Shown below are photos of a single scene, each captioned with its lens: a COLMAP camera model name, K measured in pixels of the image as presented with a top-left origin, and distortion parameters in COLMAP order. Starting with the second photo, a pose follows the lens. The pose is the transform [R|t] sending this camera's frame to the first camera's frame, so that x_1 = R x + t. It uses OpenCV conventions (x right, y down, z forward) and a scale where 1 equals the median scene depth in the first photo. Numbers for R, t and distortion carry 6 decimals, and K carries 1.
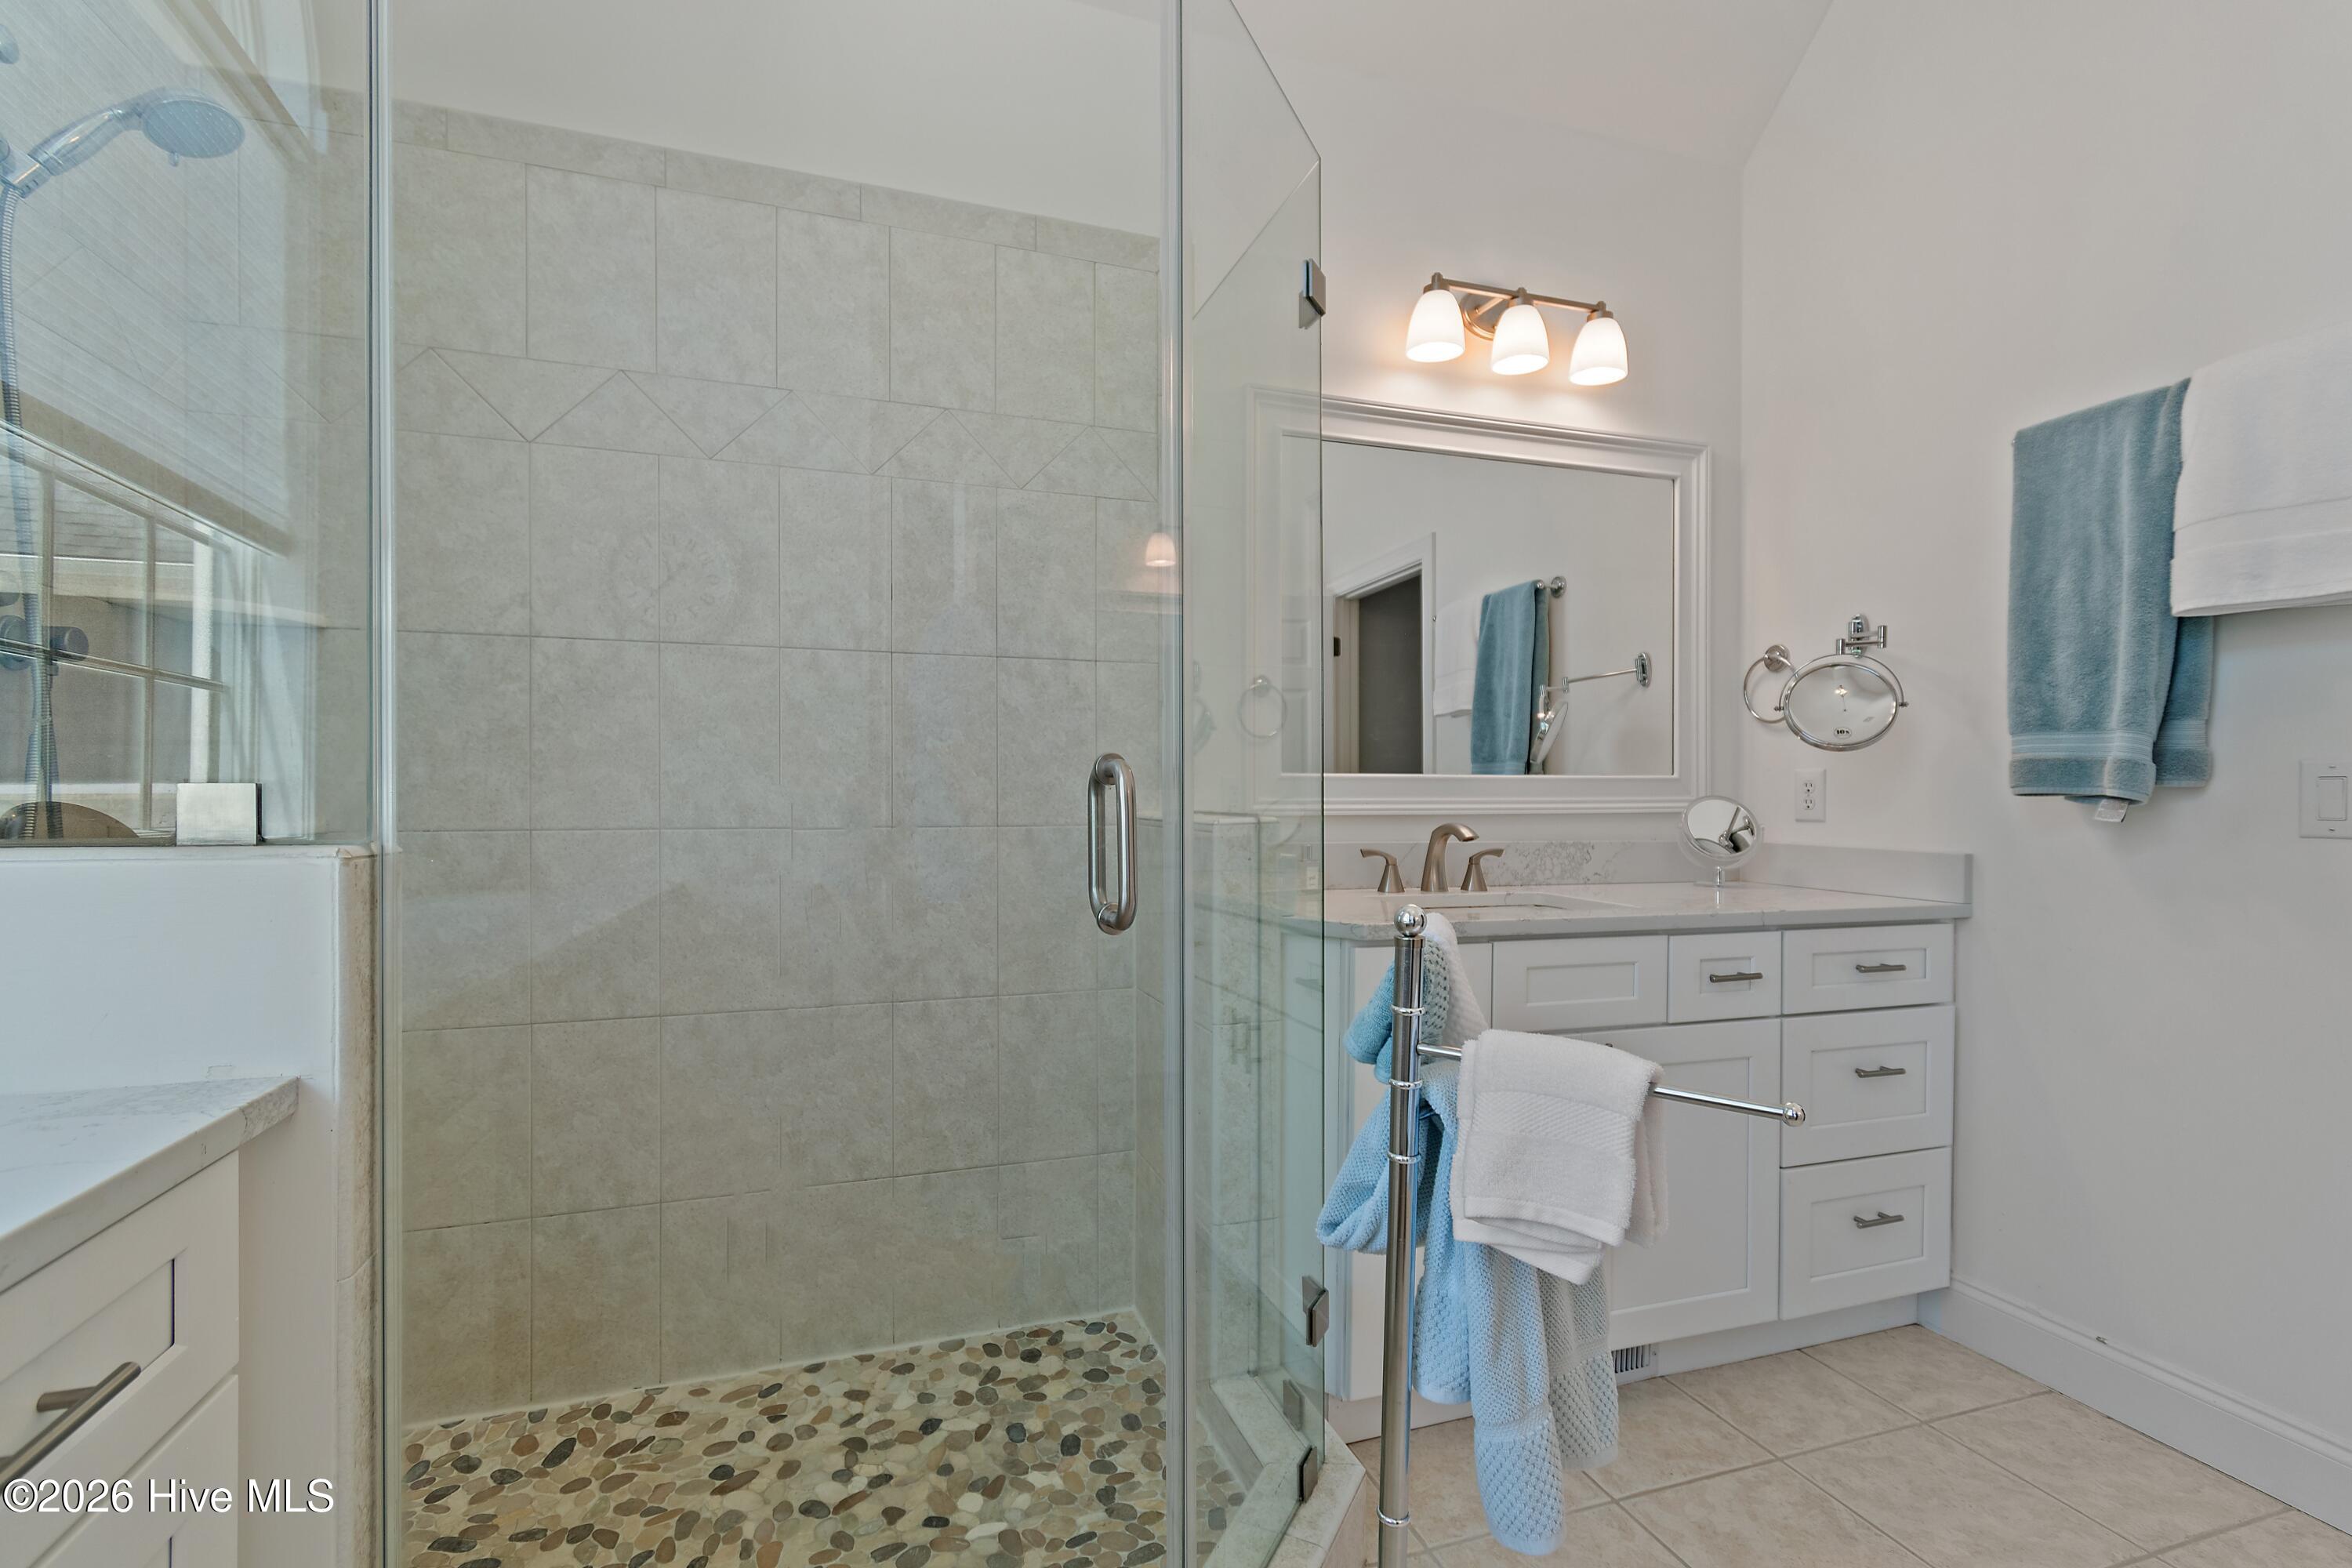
lens RADIAL K [[1028.8, 0, 1172.4], [0, 1028.8, 796.1], [0, 0, 1]] dist [-0.002664, -0.000124]
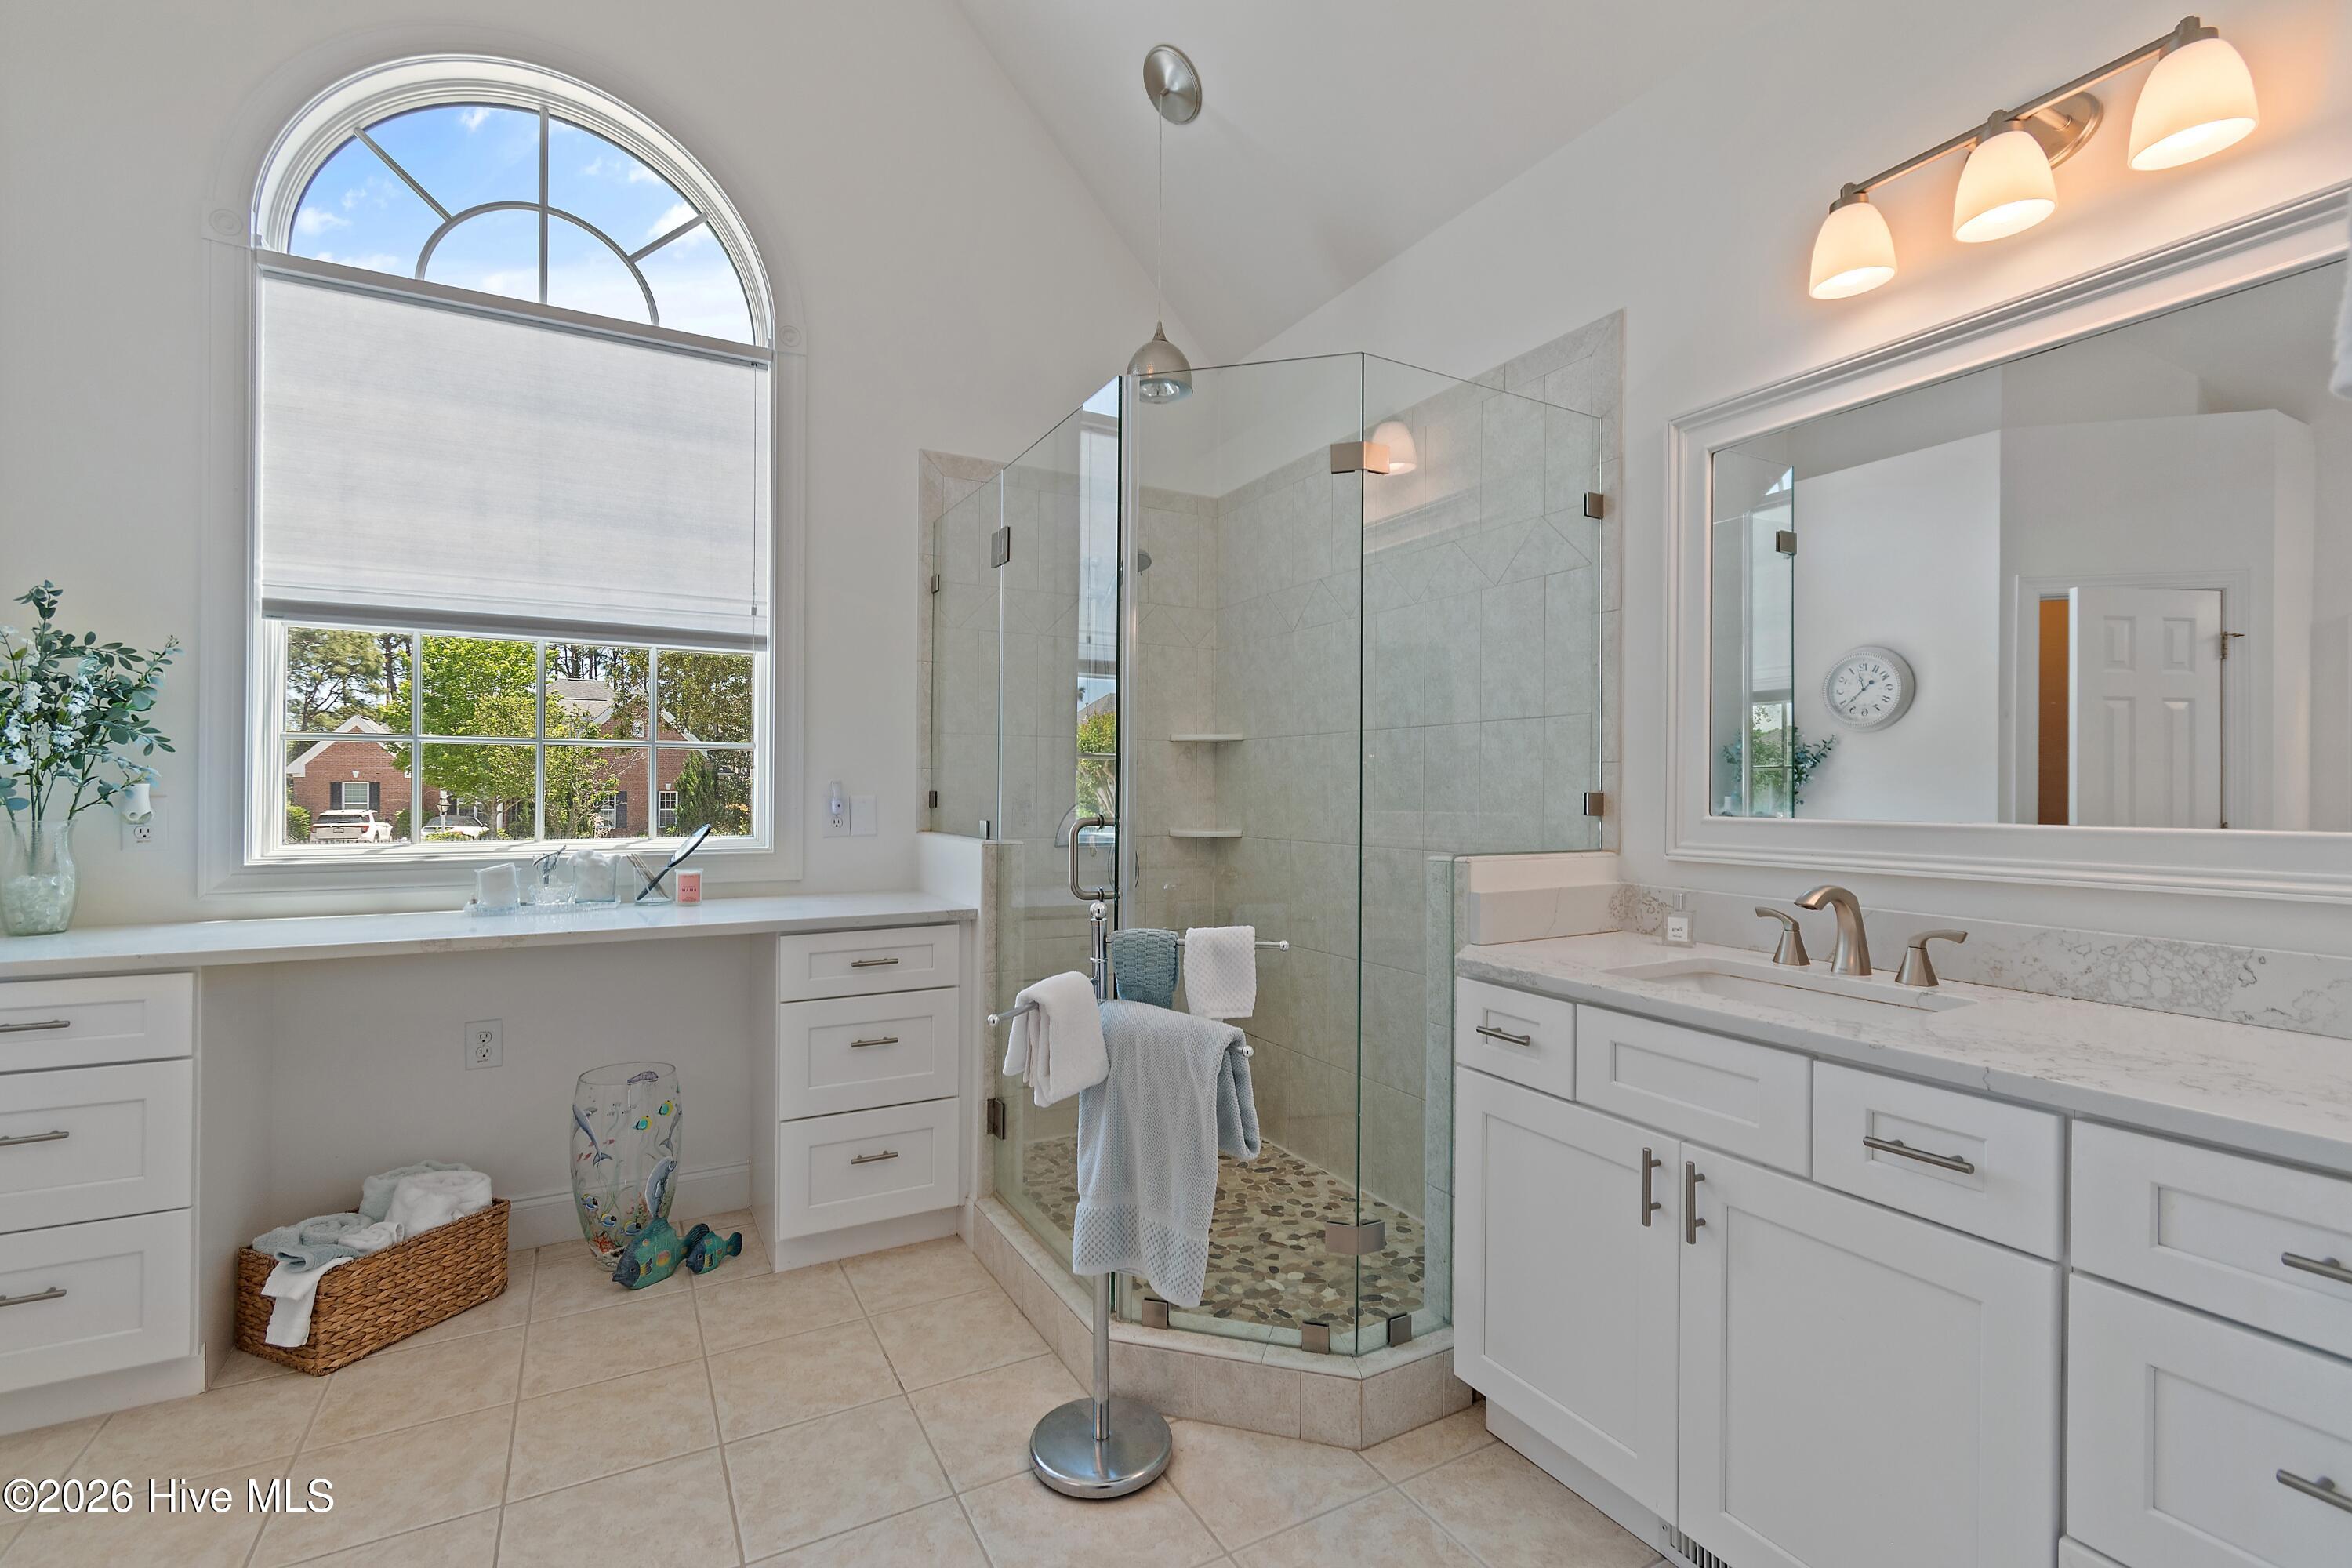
lens RADIAL K [[1028.8, 0, 1185.1], [0, 1028.8, 777.5], [0, 0, 1]] dist [-0.002664, -0.000124]
pose [[0.196069, -0.012823, -0.980506, 1.191400], [-0.008224, 0.999858, -0.014721, -0.050842], [0.980556, 0.010950, 0.195935, 0.458131]]
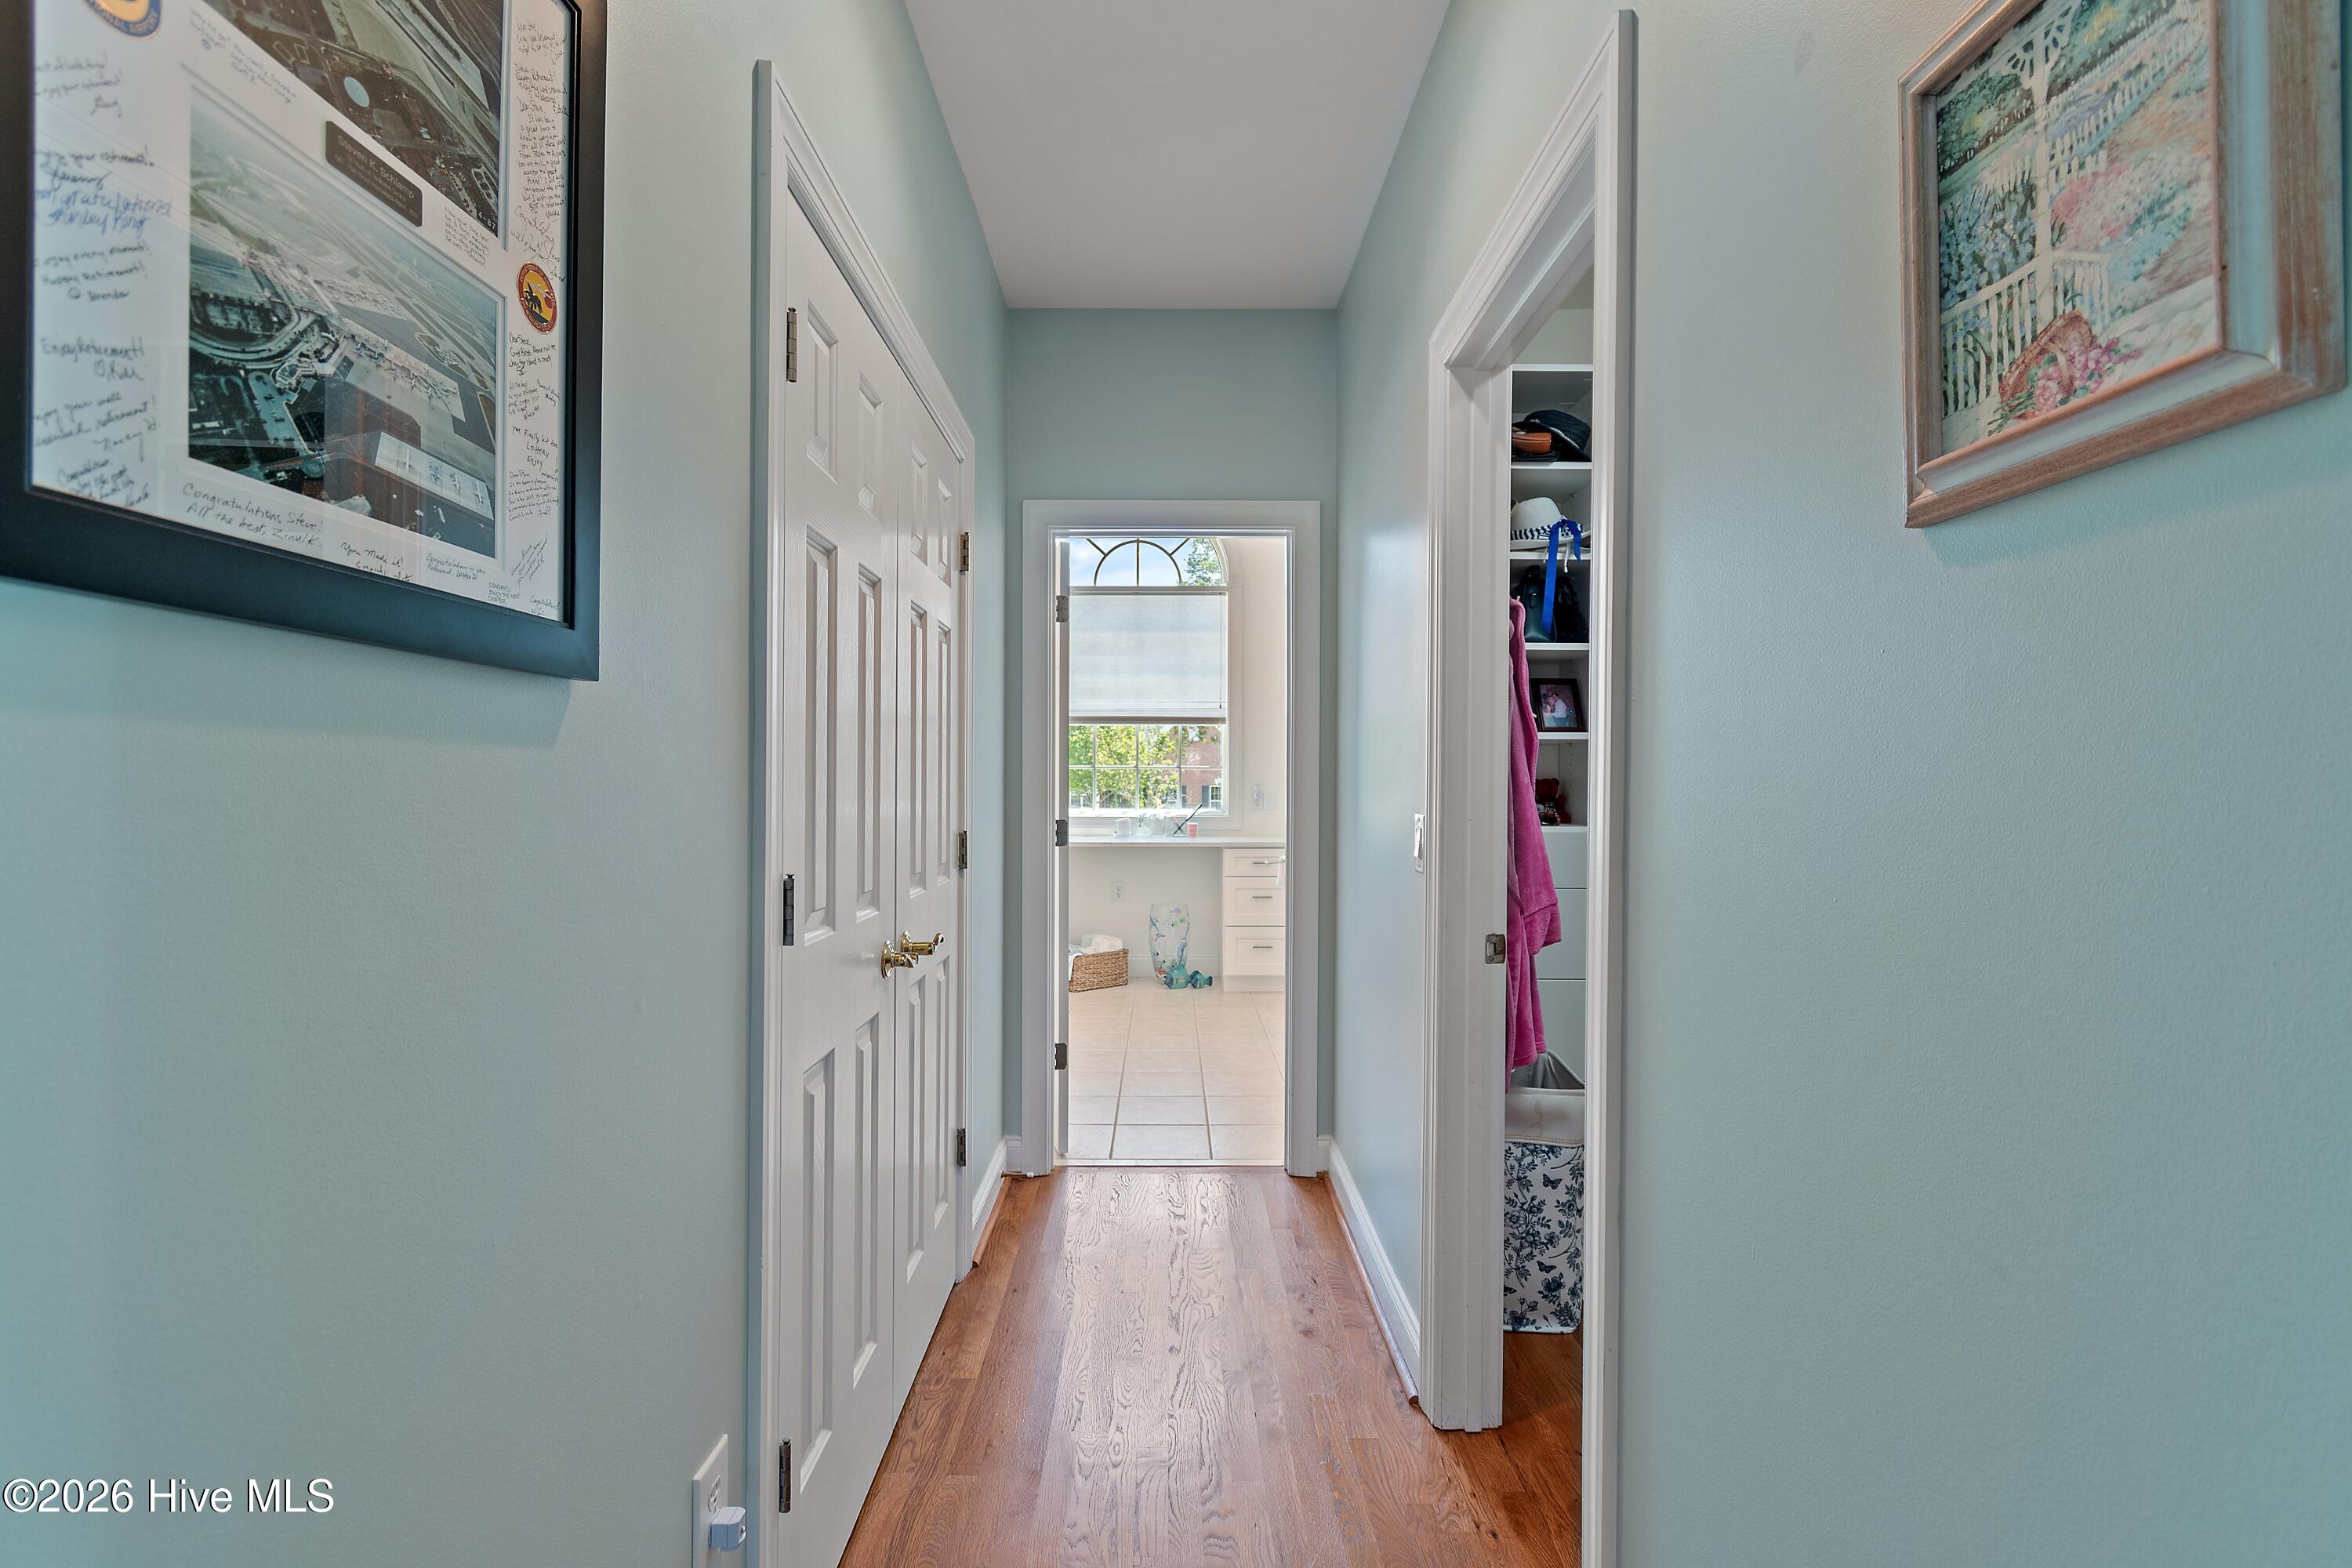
lens RADIAL K [[1028.8, 0, 1173.9], [0, 1028.8, 780.3], [0, 0, 1]] dist [-0.002664, -0.000124]
pose [[-0.303983, -0.010162, -0.952623, 3.080285], [-0.011670, 0.999908, -0.006942, -0.048946], [0.952606, 0.009007, -0.304073, 1.096367]]
